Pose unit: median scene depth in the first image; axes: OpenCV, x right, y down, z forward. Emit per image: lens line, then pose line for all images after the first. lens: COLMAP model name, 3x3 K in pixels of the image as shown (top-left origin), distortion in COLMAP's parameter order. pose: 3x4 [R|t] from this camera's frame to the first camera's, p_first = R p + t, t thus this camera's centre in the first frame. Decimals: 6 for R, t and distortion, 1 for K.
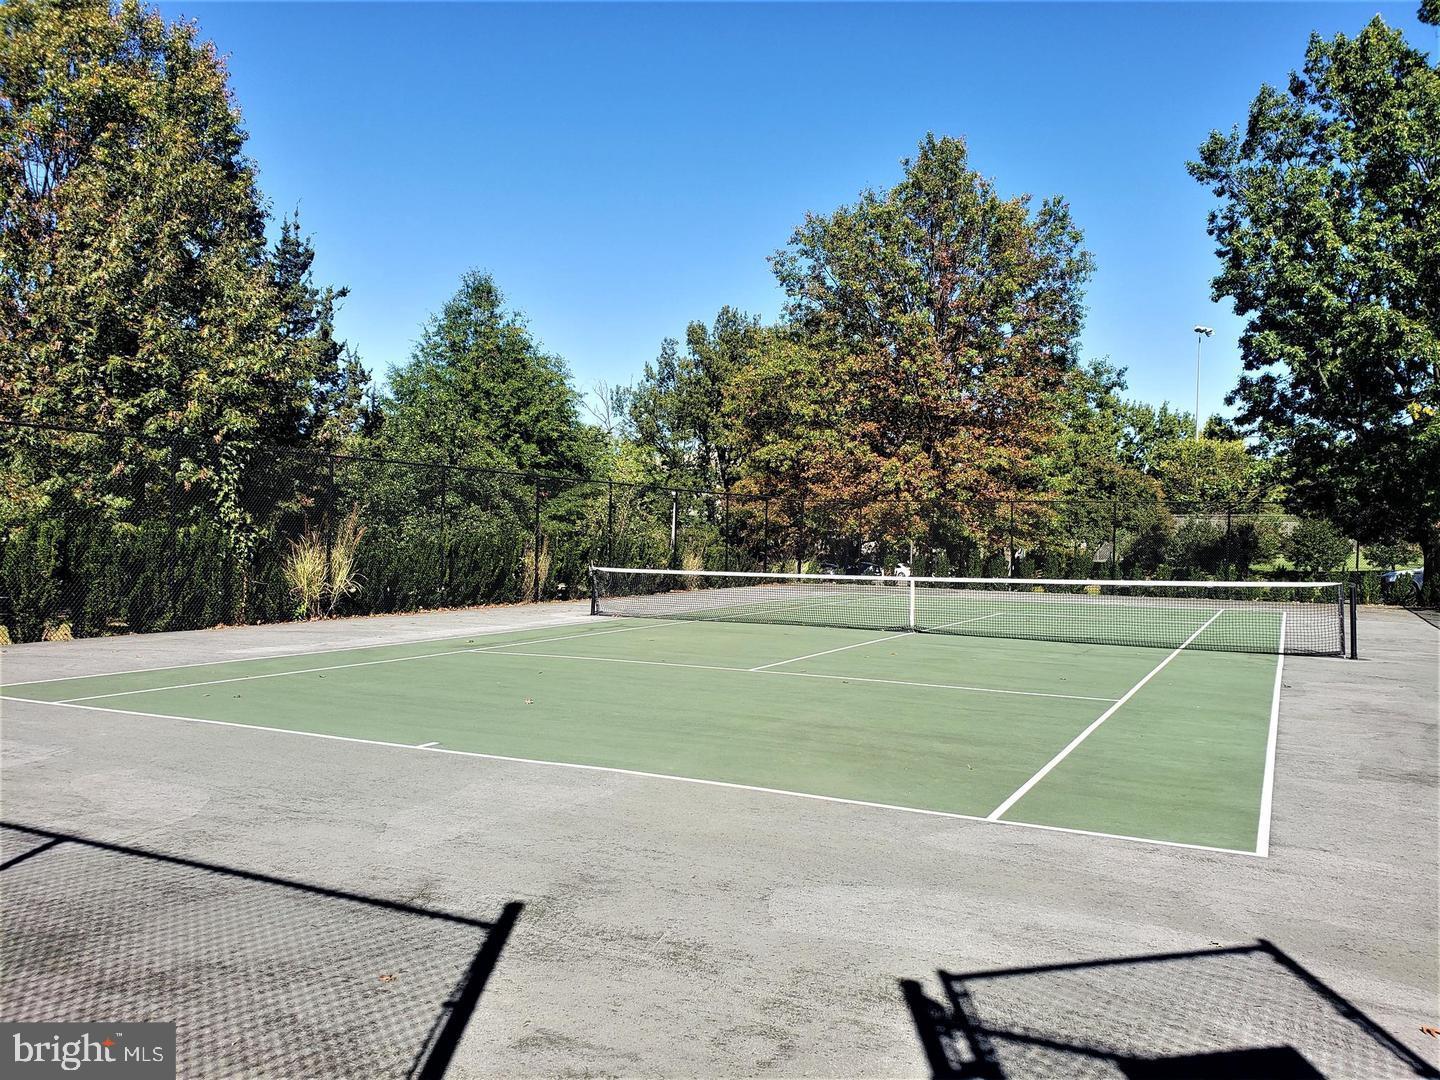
lens RADIAL K [[1102.9, 0, 720.0], [0, 1102.9, 540.0], [0, 0, 1]] dist [0.017704, -0.003390]
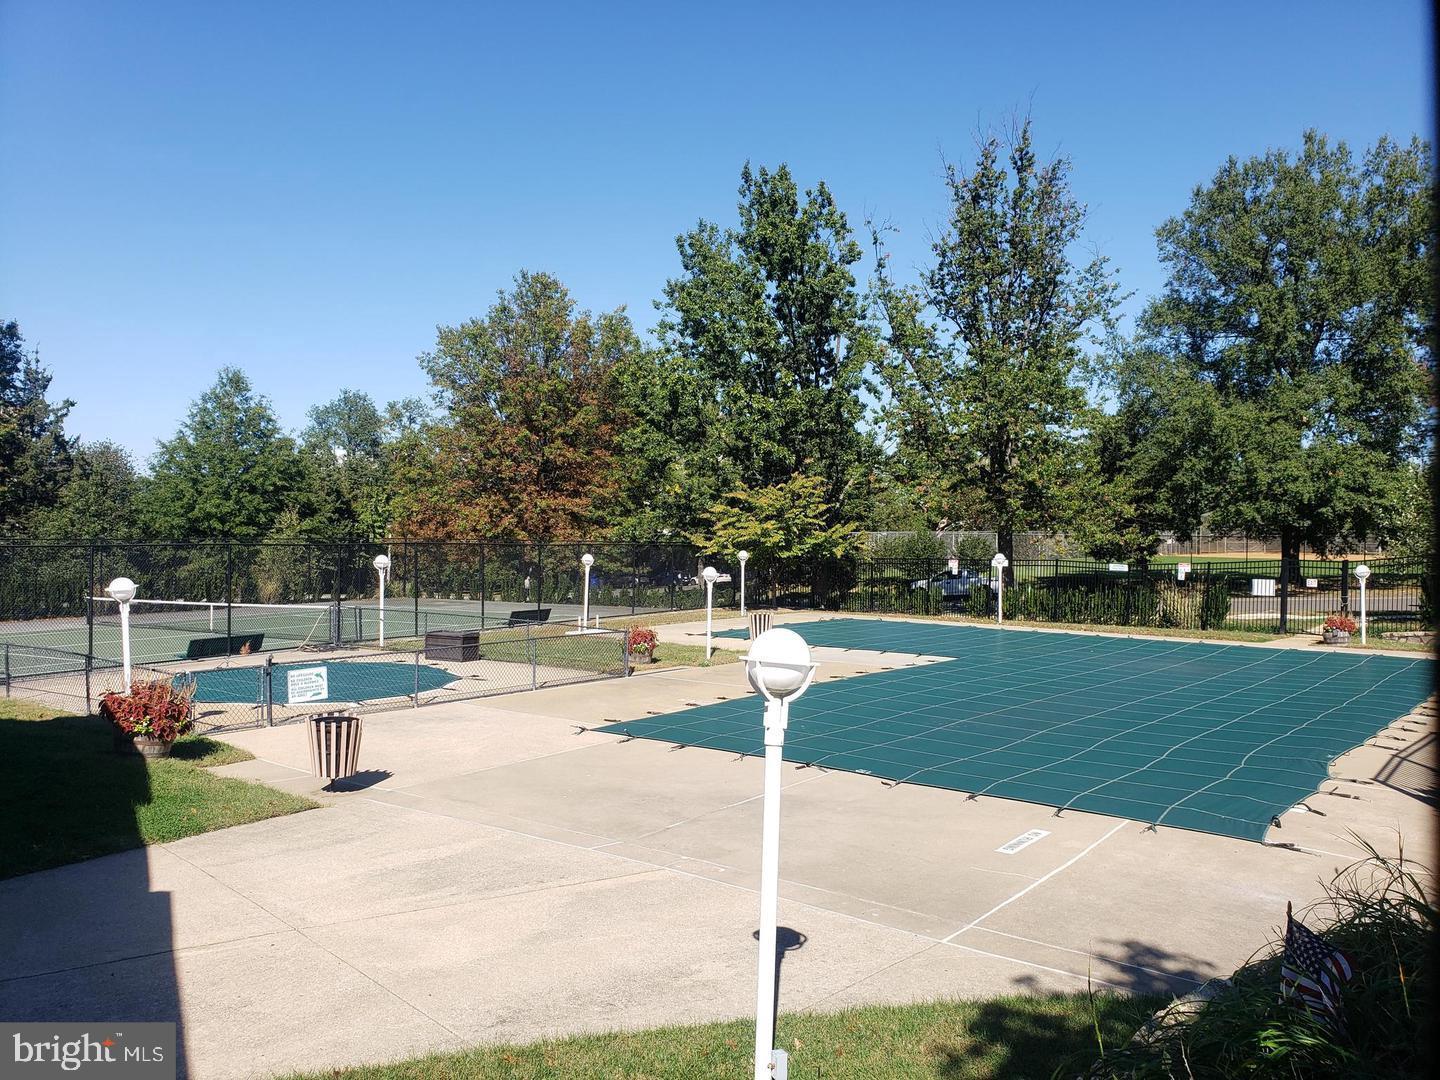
lens RADIAL K [[1123.7, 0, 728.8], [0, 1123.7, 545.4], [0, 0, 1]] dist [0.037457, -0.006542]
pose [[0.987580, -0.012343, -0.156628, 0.632025], [0.014439, 0.999821, 0.012251, -0.032973], [0.156449, -0.014360, 0.987582, -0.303056]]
